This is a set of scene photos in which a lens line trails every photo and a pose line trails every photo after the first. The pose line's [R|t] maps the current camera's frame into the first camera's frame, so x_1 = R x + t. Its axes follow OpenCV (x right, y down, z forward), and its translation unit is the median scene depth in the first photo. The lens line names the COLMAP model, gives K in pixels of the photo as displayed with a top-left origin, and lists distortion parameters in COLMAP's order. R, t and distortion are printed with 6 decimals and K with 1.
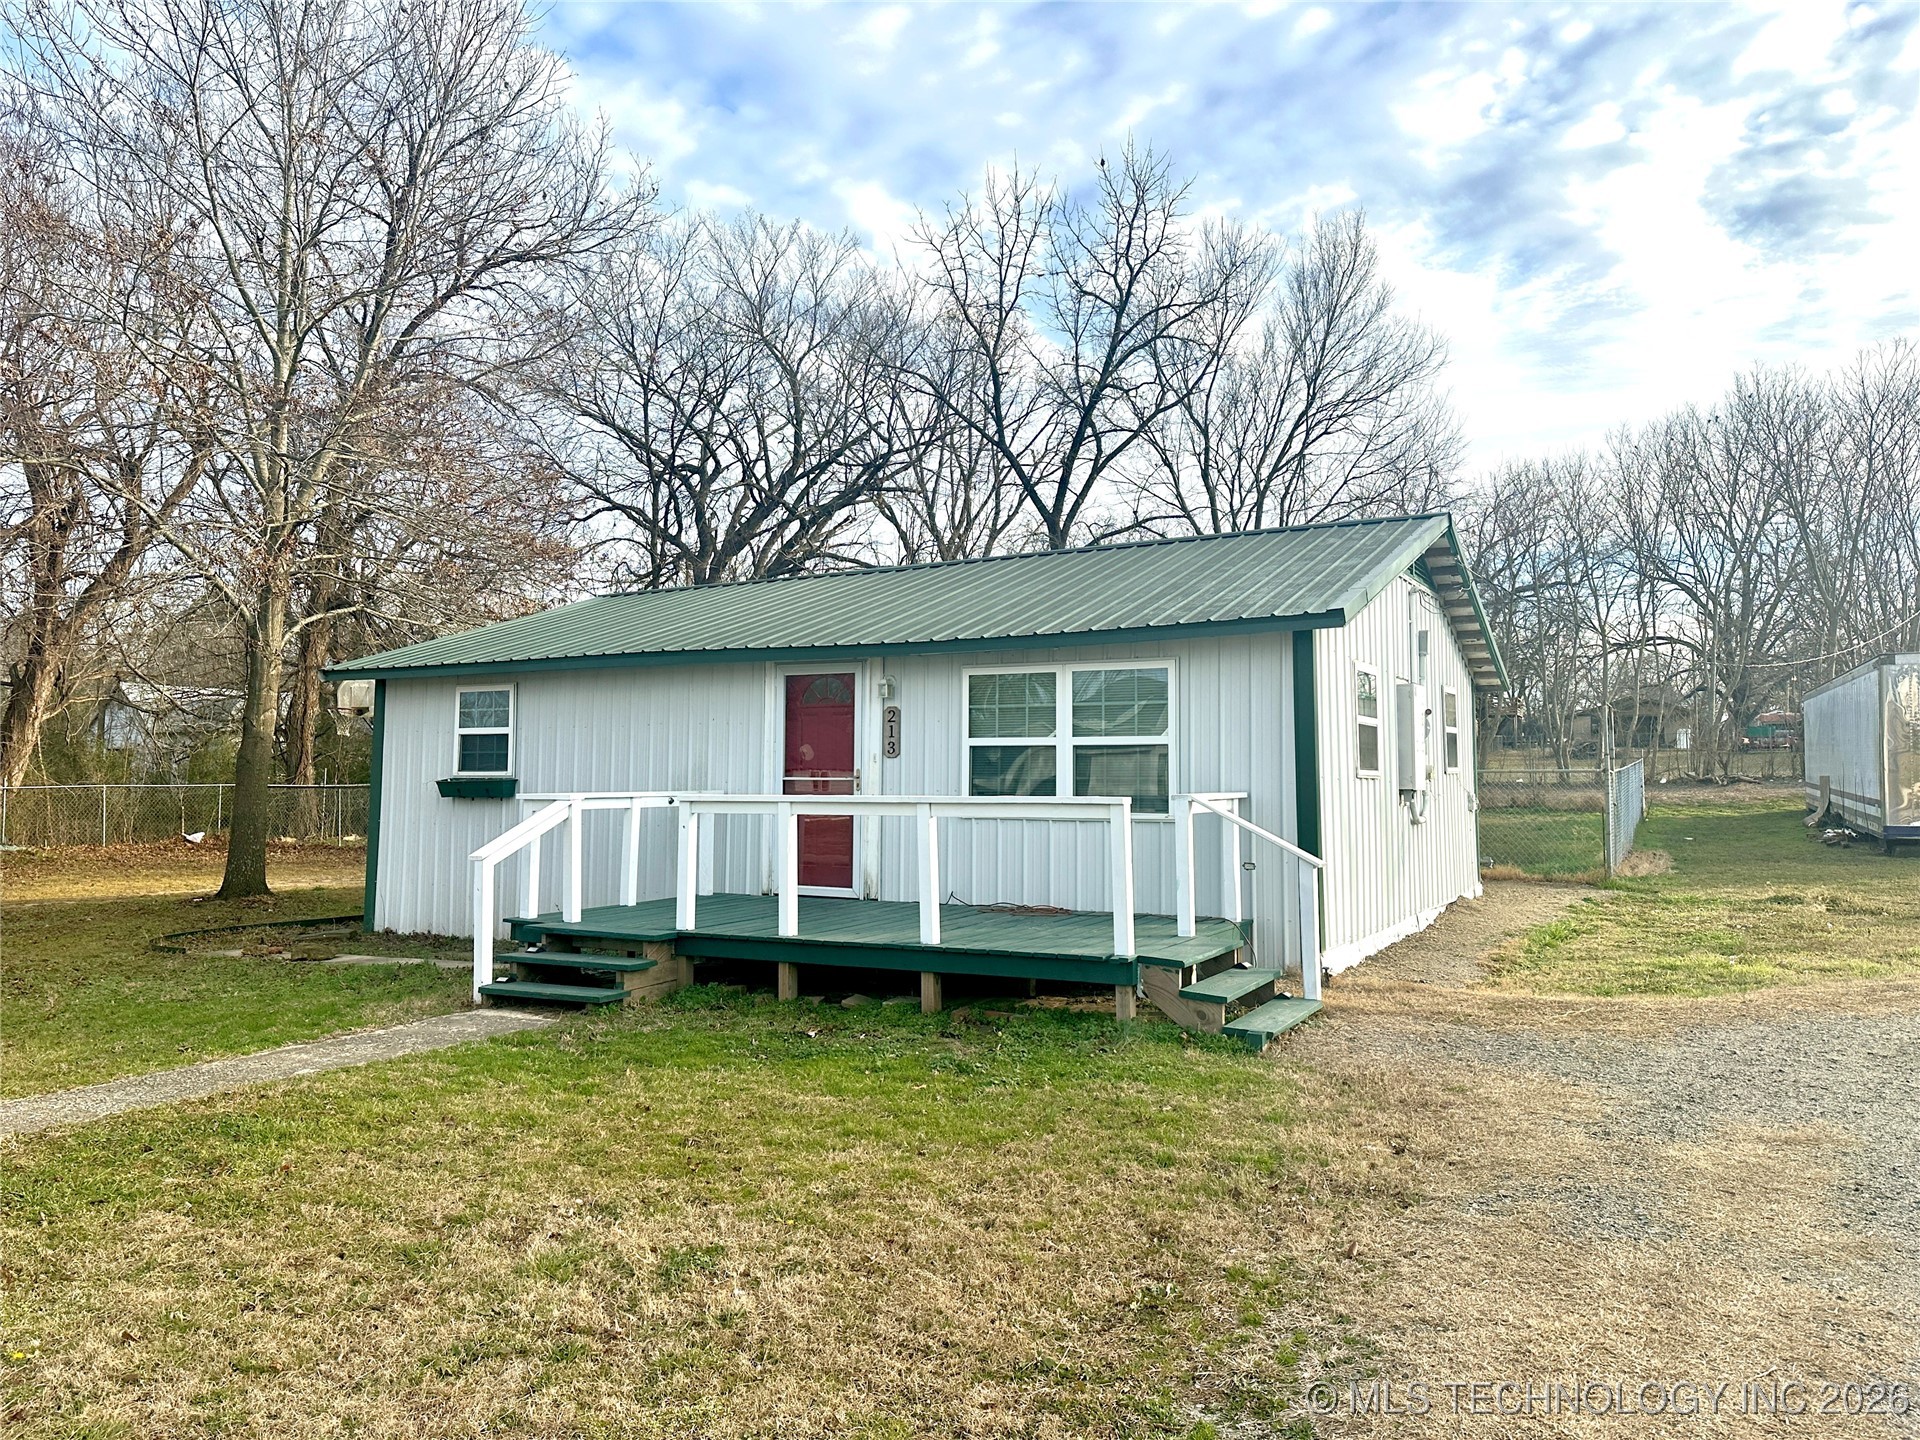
lens RADIAL K [[1342.6, 0, 968.8], [0, 1342.6, 716.3], [0, 0, 1]] dist [0.050184, -0.058844]
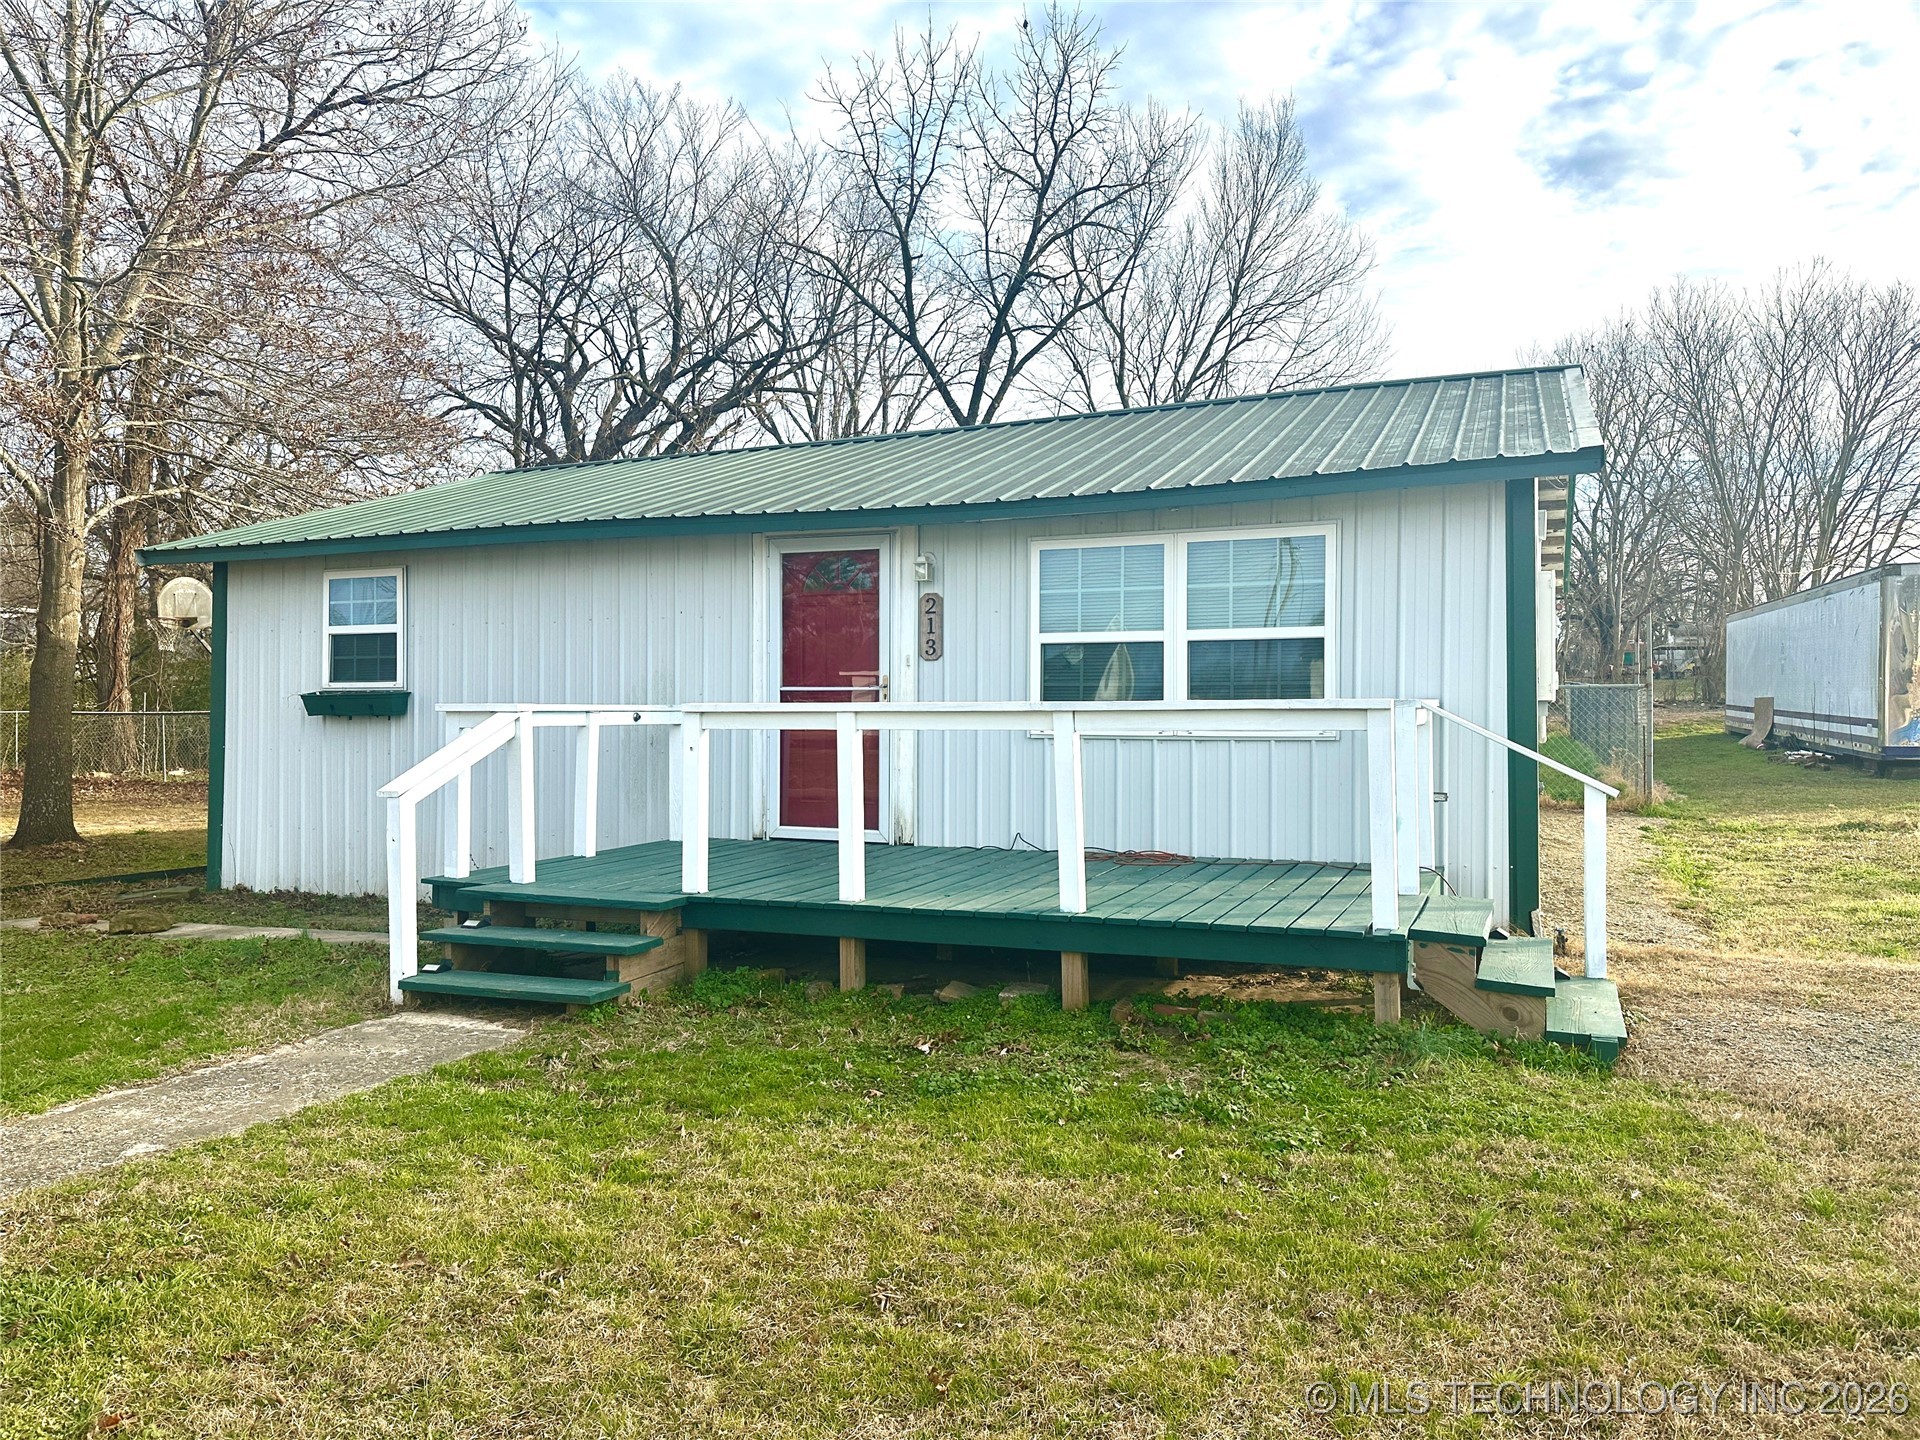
lens RADIAL K [[1342.6, 0, 955.3], [0, 1342.6, 724.6], [0, 0, 1]] dist [0.050184, -0.058844]
pose [[0.995282, -0.003522, 0.096965, -0.094537], [-0.002001, 0.998383, 0.056811, 0.019556], [-0.097008, -0.056737, 0.993665, 0.190379]]
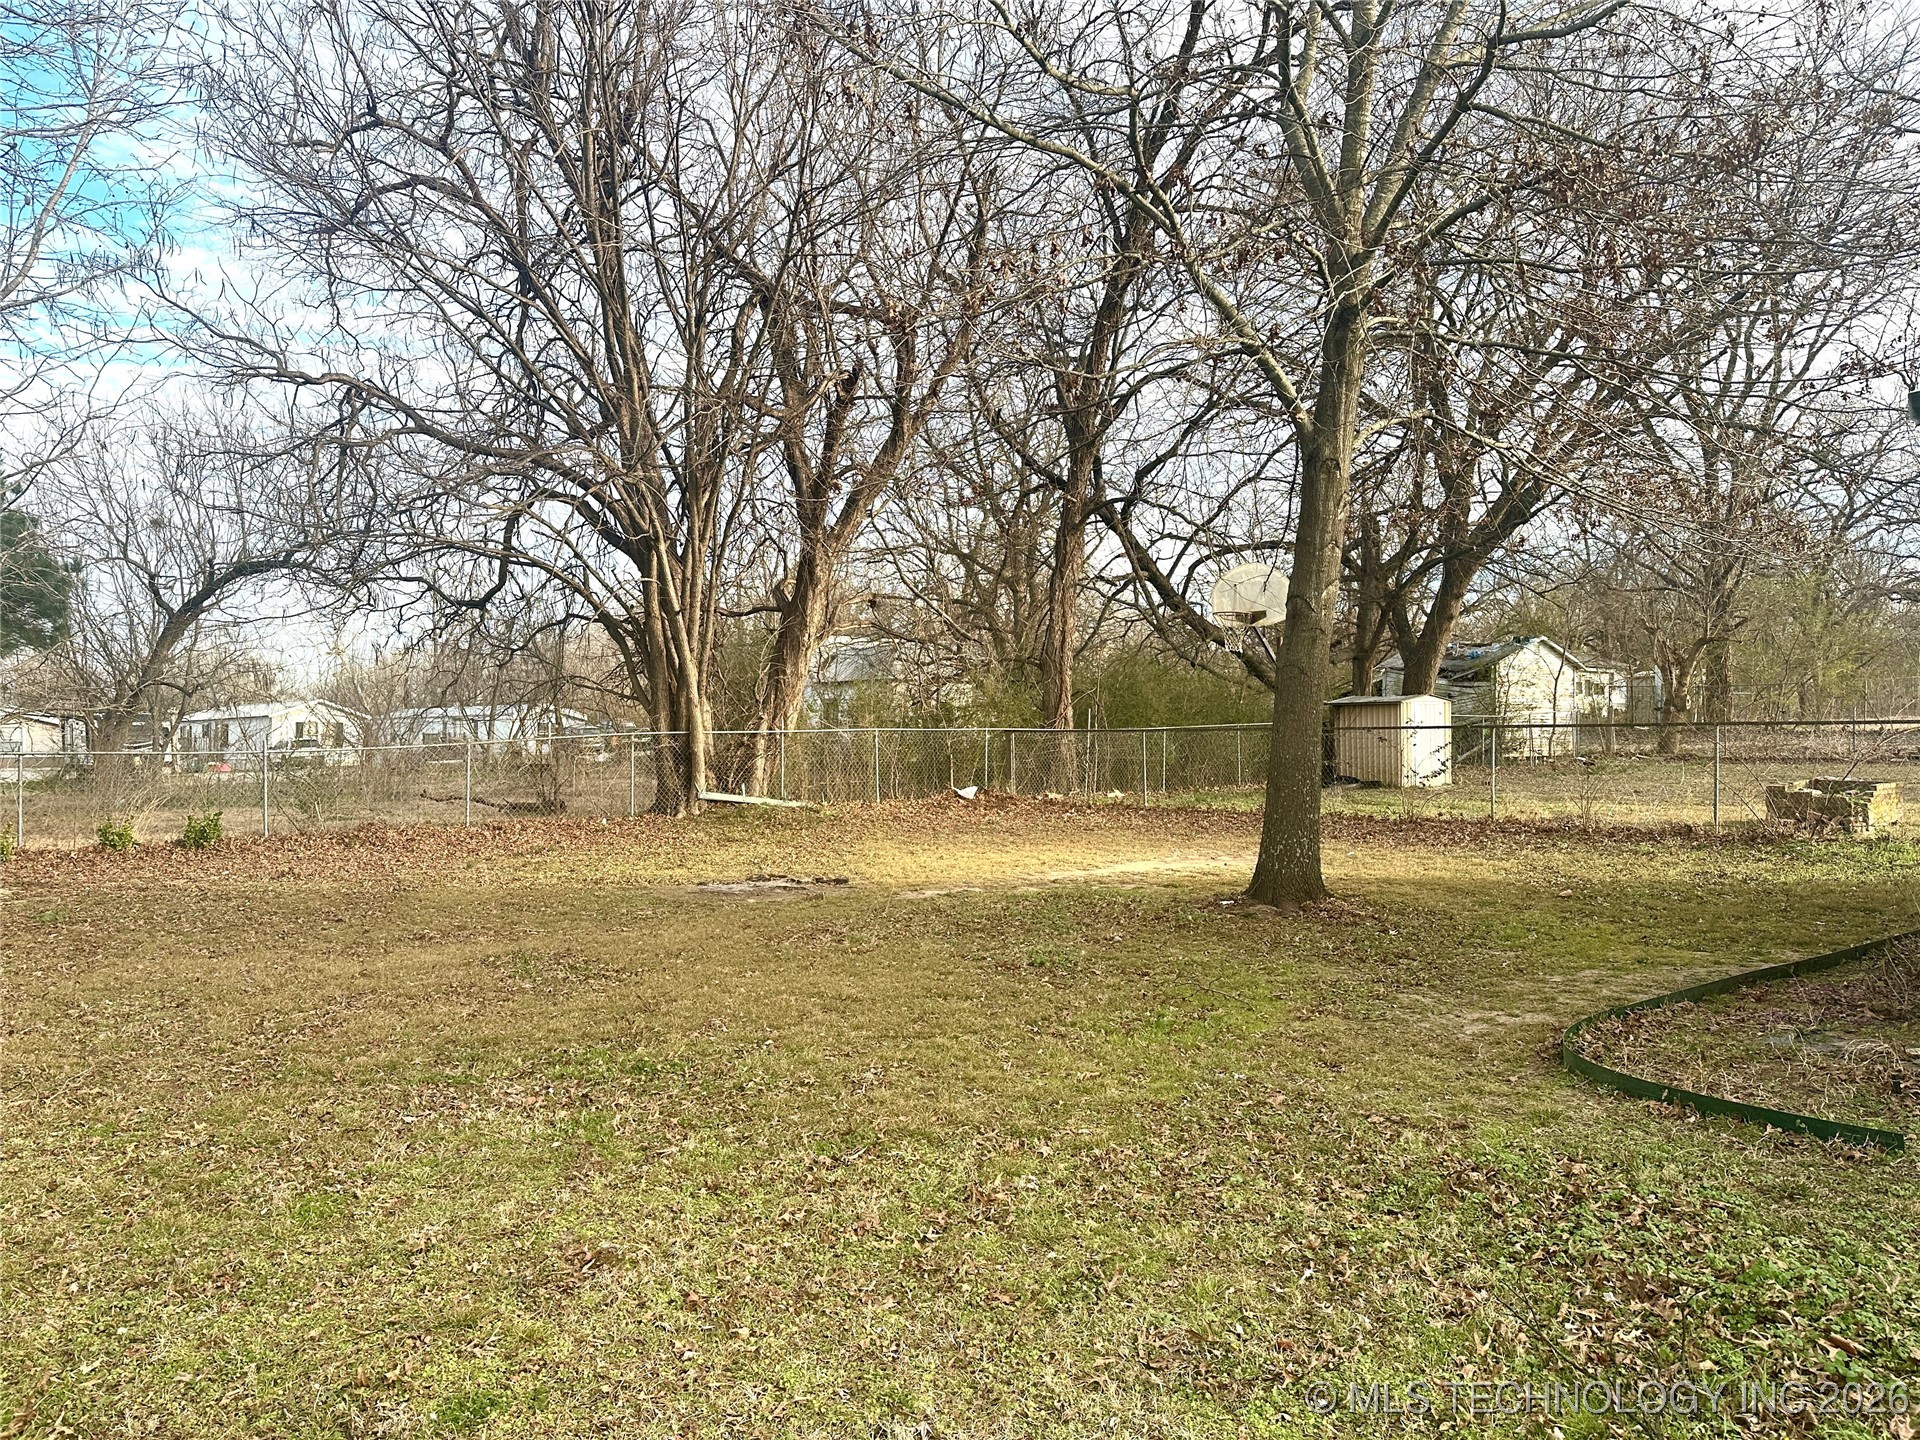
lens RADIAL K [[1342.6, 0, 995.8], [0, 1342.6, 715.7], [0, 0, 1]] dist [0.050184, -0.058844]
pose [[0.940426, -0.010897, -0.339825, -0.586631], [0.021684, 0.999374, 0.027962, 0.043564], [0.339307, -0.033665, 0.940073, 0.515917]]
